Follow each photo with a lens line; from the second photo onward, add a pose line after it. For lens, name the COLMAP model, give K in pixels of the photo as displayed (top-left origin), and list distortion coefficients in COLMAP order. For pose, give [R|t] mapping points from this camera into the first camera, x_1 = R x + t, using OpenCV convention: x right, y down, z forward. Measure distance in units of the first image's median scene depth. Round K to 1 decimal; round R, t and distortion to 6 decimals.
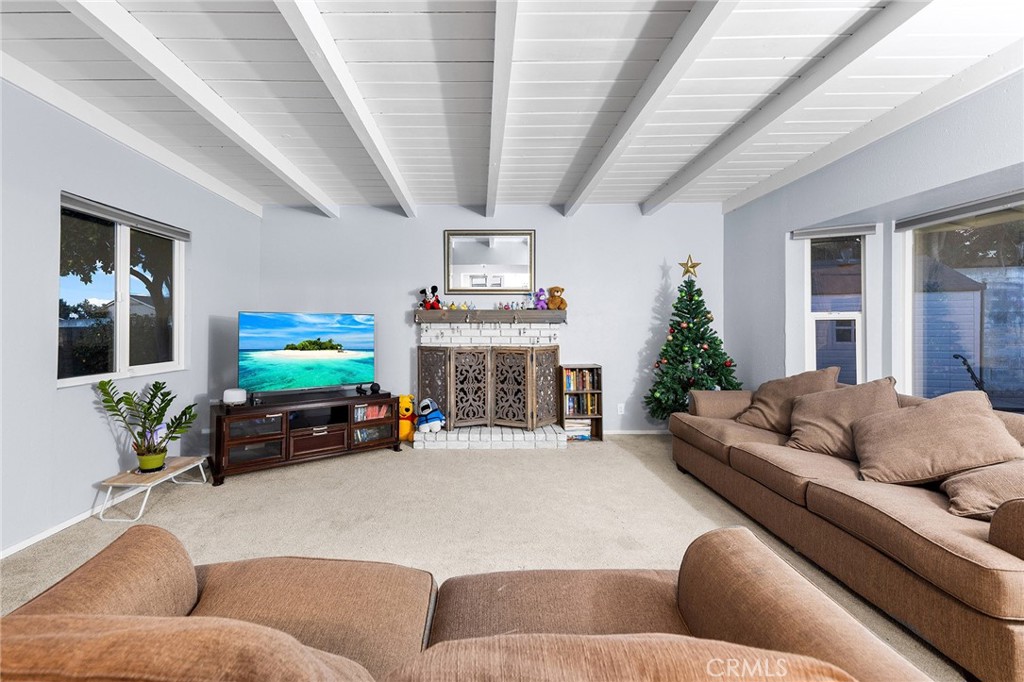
lens RADIAL K [[433.0, 0, 499.6], [0, 433.0, 320.1], [0, 0, 1]] dist [0.000344, 0.000350]
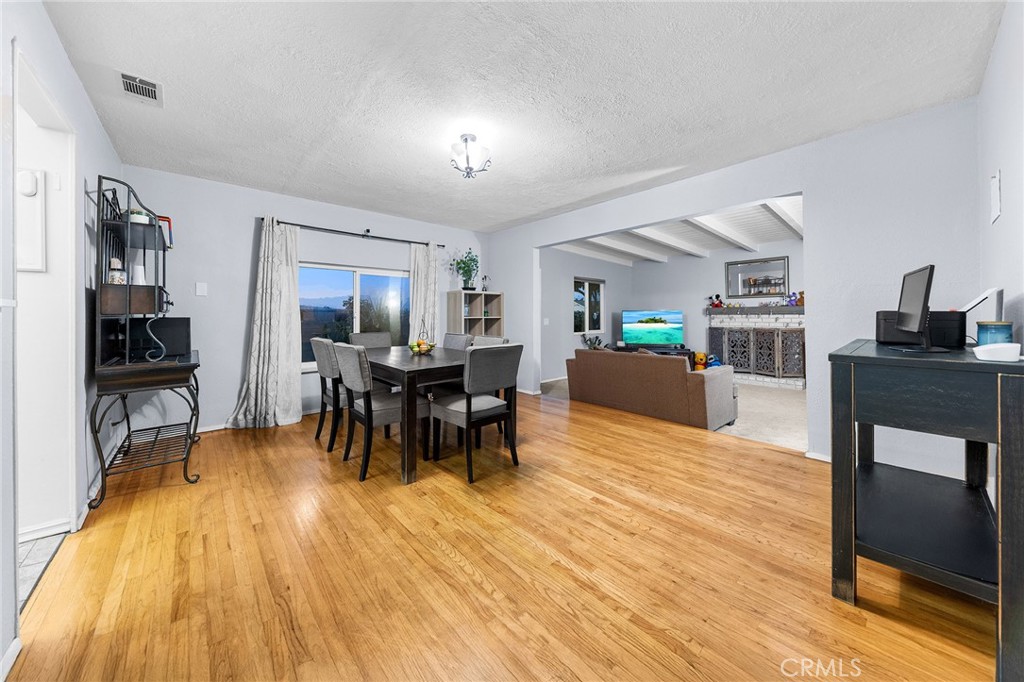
lens RADIAL K [[351.6, 0, 509.7], [0, 351.6, 314.5], [0, 0, 1]] dist [0.012000, -0.002323]
pose [[0.649477, -0.006747, -0.760351, 0.440245], [0.011376, 0.999935, 0.000844, -0.005254], [0.760296, -0.009198, 0.649512, -0.688629]]
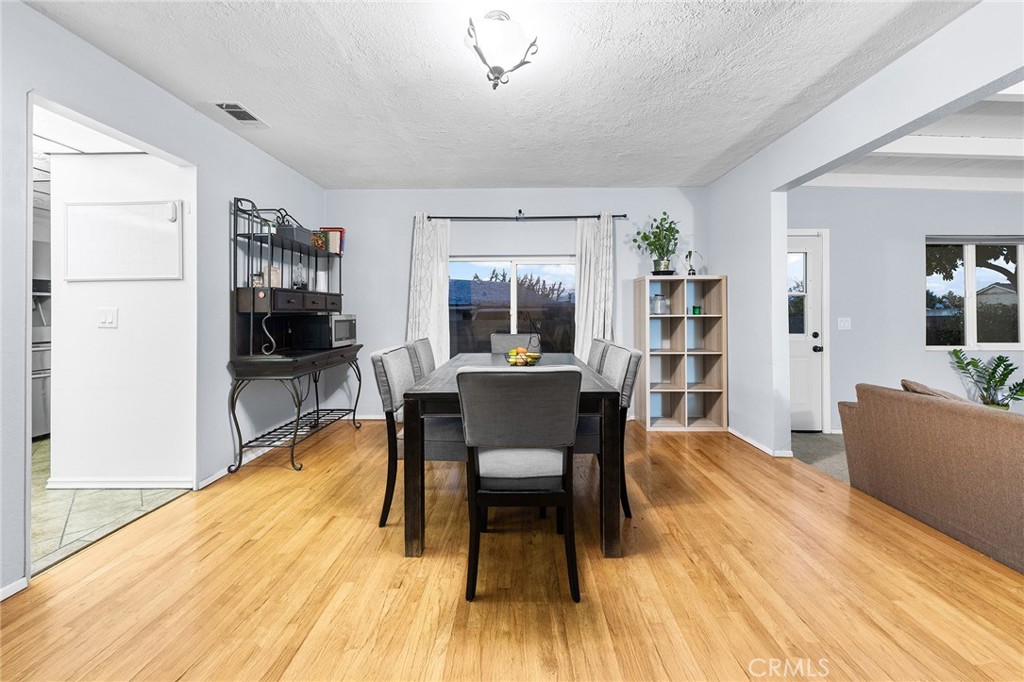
lens RADIAL K [[389.3, 0, 517.4], [0, 389.3, 310.2], [0, 0, 1]] dist [0.002862, -0.001095]
pose [[-0.031816, -0.011425, -0.999428, 0.342714], [0.012431, 0.999853, -0.011826, -0.002424], [0.999416, -0.012801, -0.031669, -0.336705]]
